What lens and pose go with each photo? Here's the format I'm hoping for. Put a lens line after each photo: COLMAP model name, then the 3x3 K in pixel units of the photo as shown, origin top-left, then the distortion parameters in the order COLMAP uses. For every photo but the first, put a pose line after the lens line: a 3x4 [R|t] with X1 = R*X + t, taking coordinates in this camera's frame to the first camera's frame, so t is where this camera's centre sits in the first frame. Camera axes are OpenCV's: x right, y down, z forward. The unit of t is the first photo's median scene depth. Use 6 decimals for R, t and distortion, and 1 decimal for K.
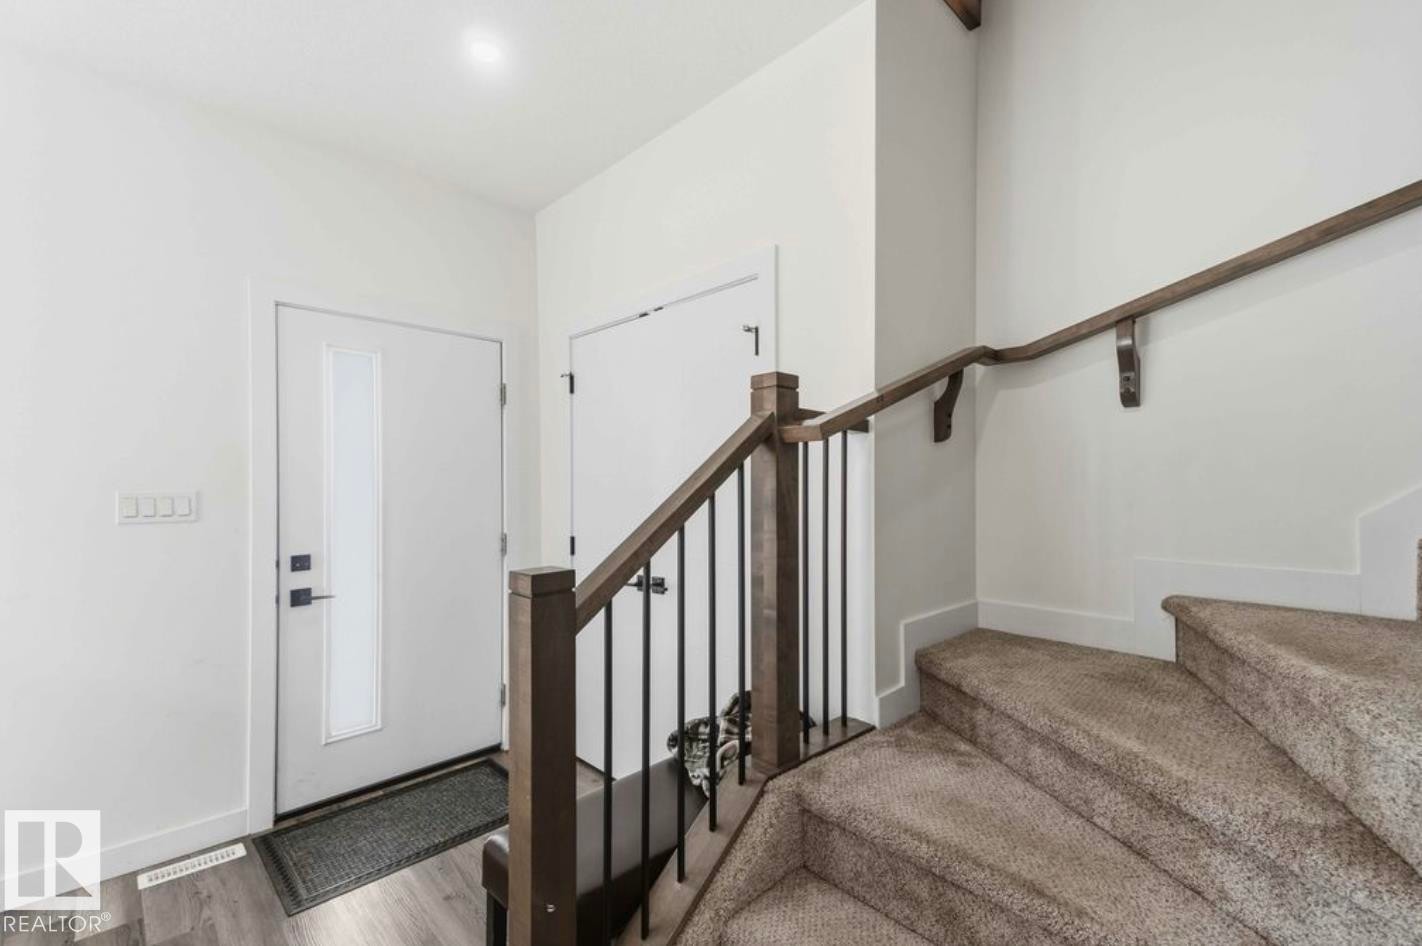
lens RADIAL K [[626.5, 0, 707.8], [0, 626.5, 471.7], [0, 0, 1]] dist [0.002872, -0.001380]
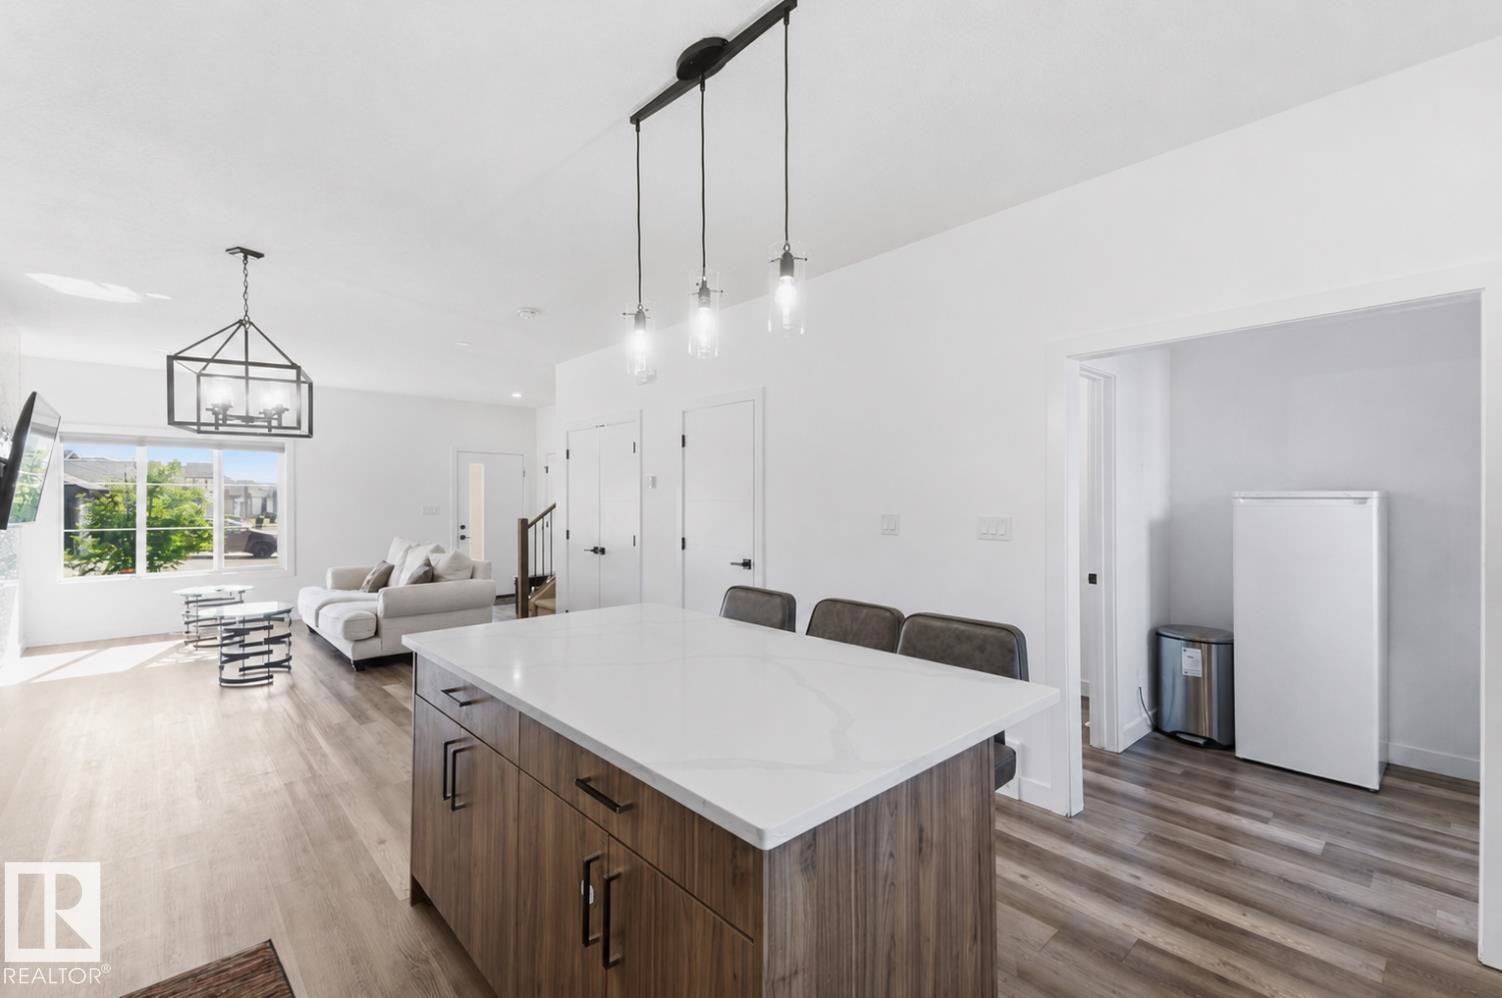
lens RADIAL K [[661.7, 0, 753.1], [0, 661.7, 496.8], [0, 0, 1]] dist [0.002872, -0.001380]
pose [[0.999734, 0.003263, -0.022852, 1.049853], [-0.002919, 0.999882, 0.015090, -0.082037], [0.022898, -0.015020, 0.999625, -2.656517]]
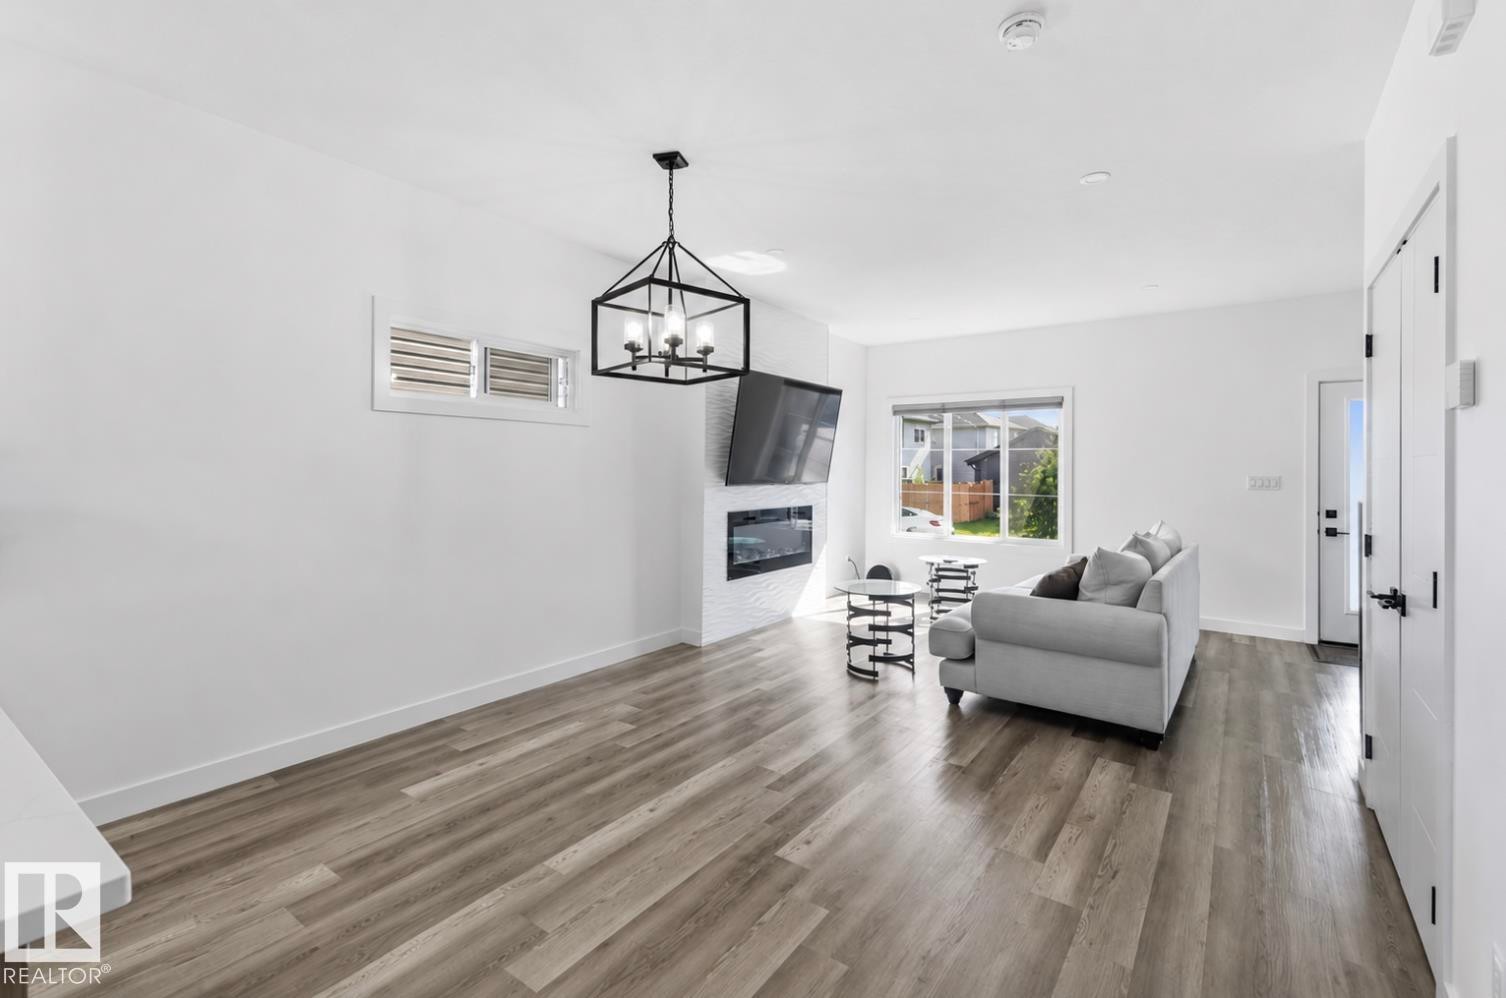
lens RADIAL K [[696.0, 0, 726.5], [0, 696.0, 463.0], [0, 0, 1]] dist [-0.009600, -0.000469]
pose [[0.160512, -0.003177, -0.987029, 1.184115], [0.010794, 0.999941, -0.001463, -0.029189], [0.986975, -0.010419, 0.160536, -1.210768]]
